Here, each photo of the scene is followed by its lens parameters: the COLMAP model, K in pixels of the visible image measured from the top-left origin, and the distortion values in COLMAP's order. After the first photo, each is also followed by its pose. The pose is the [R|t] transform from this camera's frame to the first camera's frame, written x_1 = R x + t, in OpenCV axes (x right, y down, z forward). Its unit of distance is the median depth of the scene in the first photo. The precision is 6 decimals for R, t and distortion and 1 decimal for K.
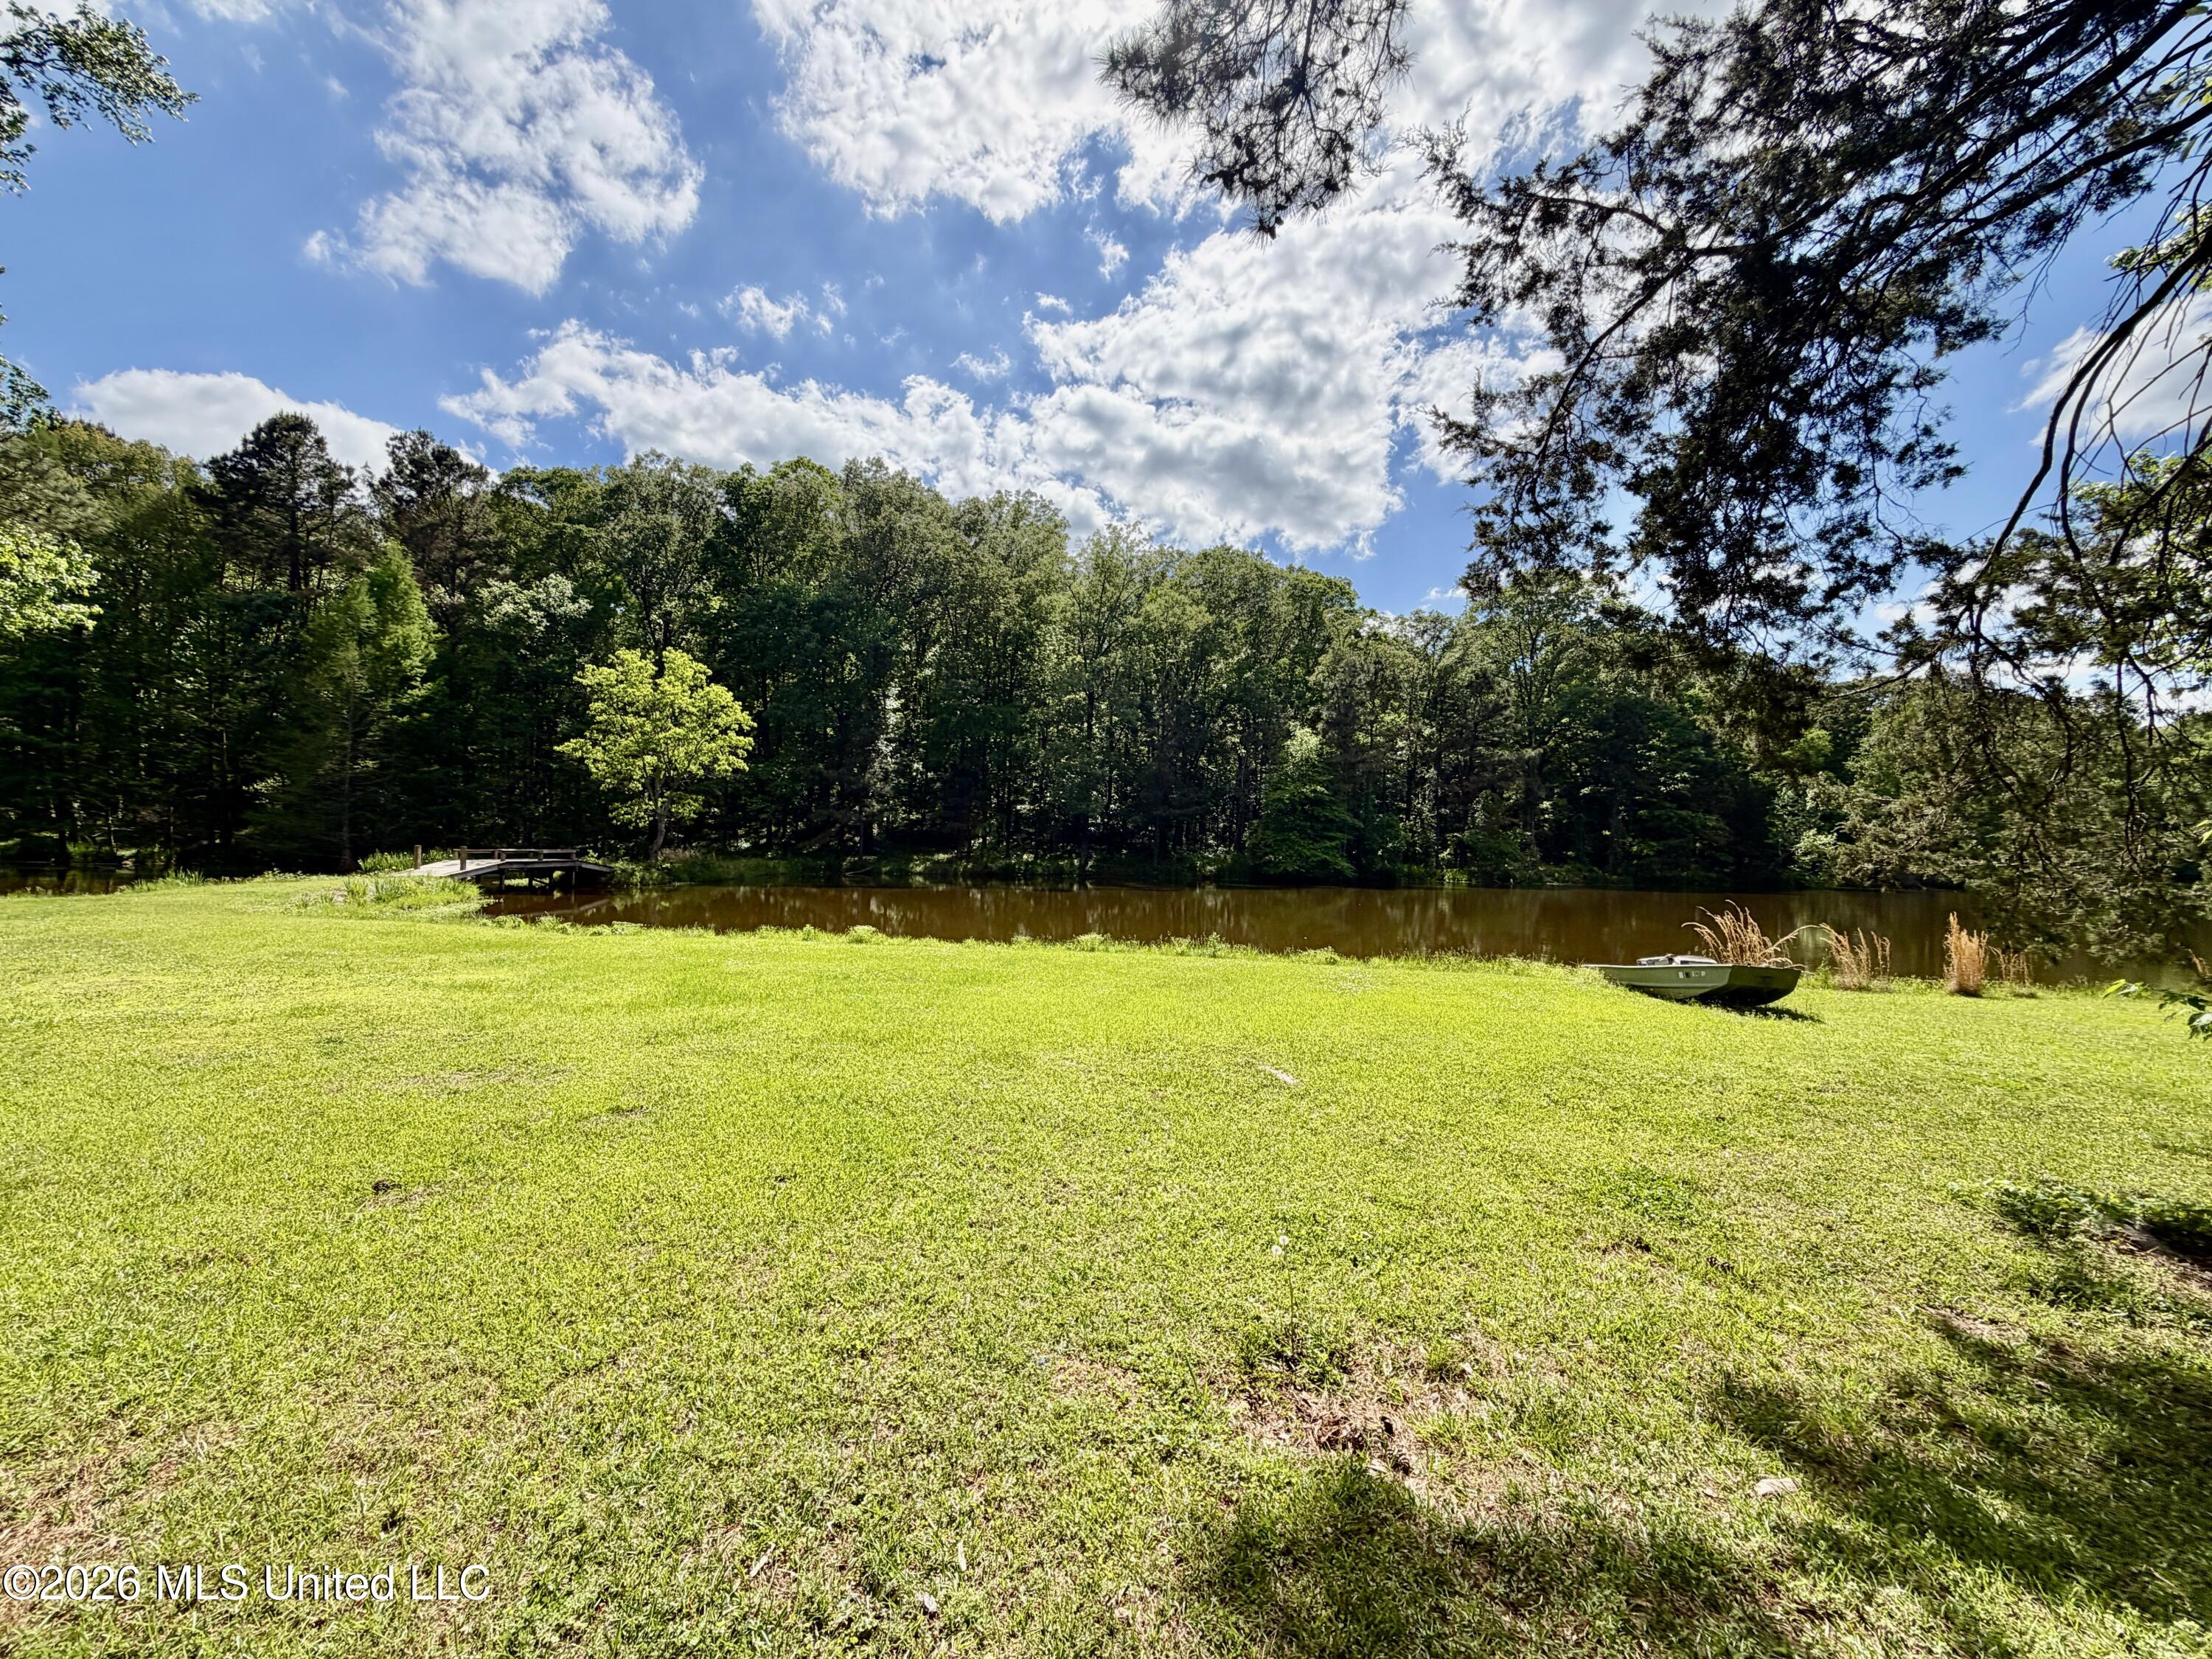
lens RADIAL K [[882.6, 0, 1104.9], [0, 882.6, 833.0], [0, 0, 1]] dist [-0.002777, 0.000599]
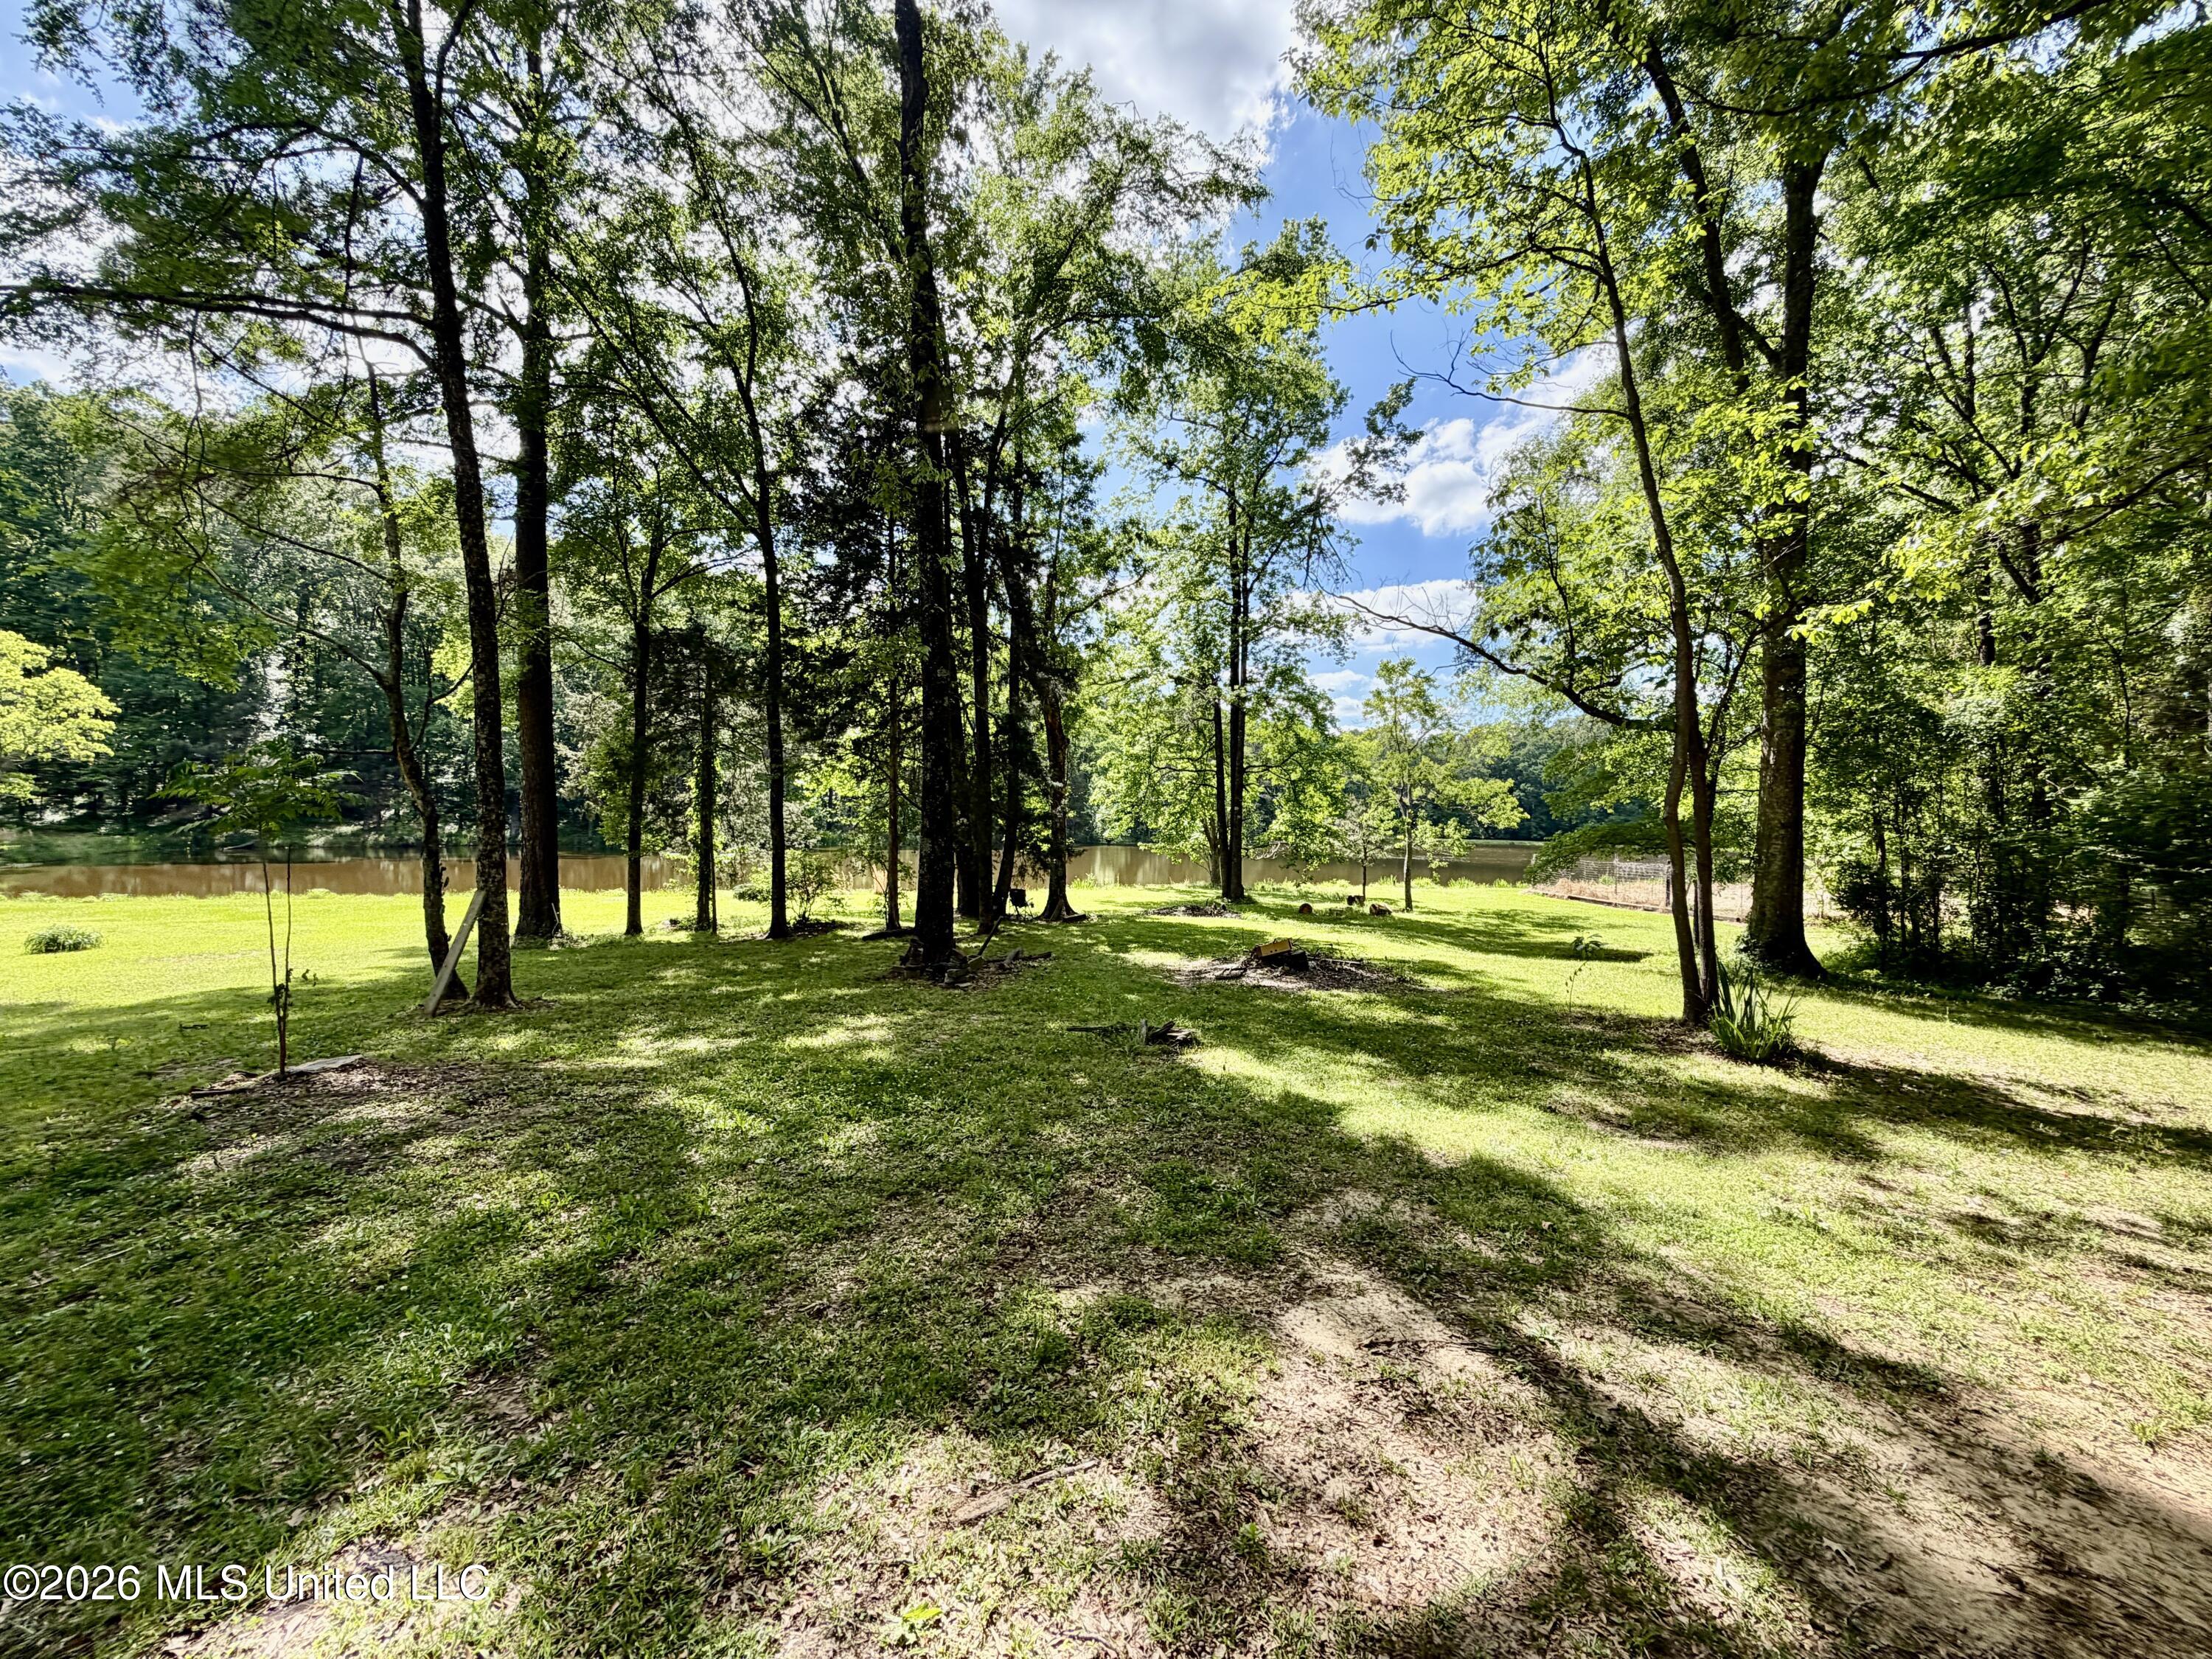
lens RADIAL K [[882.6, 0, 1112.1], [0, 882.6, 830.8], [0, 0, 1]] dist [-0.002777, 0.000599]
pose [[0.852273, -0.015392, 0.522871, 0.039088], [-0.009074, 0.998982, 0.044198, -0.025852], [-0.523018, -0.042413, 0.851265, -0.346785]]
